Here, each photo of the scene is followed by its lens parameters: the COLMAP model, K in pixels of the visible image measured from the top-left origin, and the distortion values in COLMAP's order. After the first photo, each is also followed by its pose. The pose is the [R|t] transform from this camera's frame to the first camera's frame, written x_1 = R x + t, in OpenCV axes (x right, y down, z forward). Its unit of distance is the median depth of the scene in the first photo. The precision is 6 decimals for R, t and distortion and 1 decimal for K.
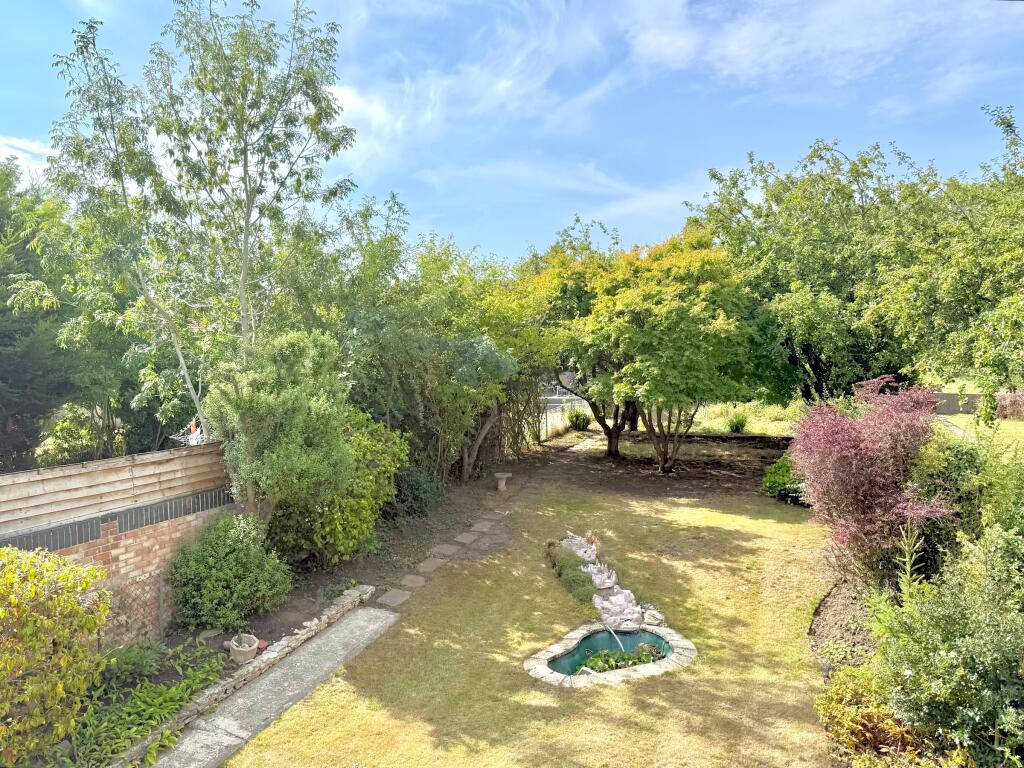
lens RADIAL K [[781.1, 0, 512.6], [0, 781.1, 384.6], [0, 0, 1]] dist [0.006404, -0.012572]
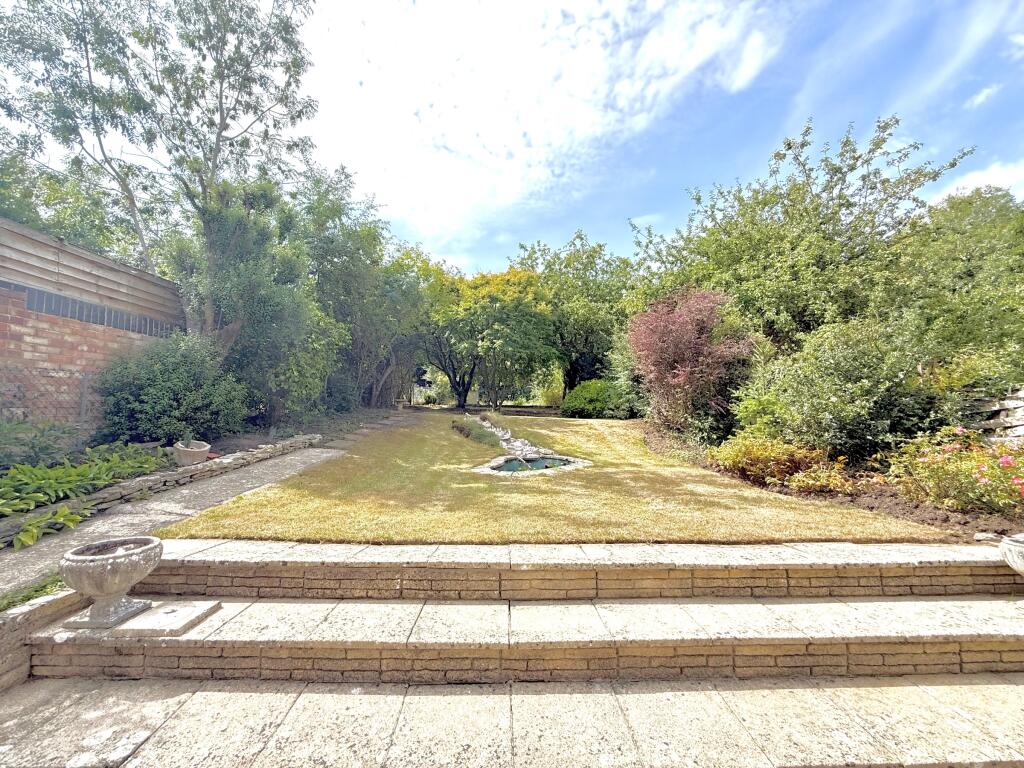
lens RADIAL K [[411.0, 0, 510.4], [0, 411.0, 378.1], [0, 0, 1]] dist [-0.003455, 0.001155]
pose [[0.942750, 0.039859, 0.331111, -0.121782], [-0.005521, 0.994562, -0.104004, 0.242707], [-0.333456, 0.096222, 0.937843, 0.329049]]
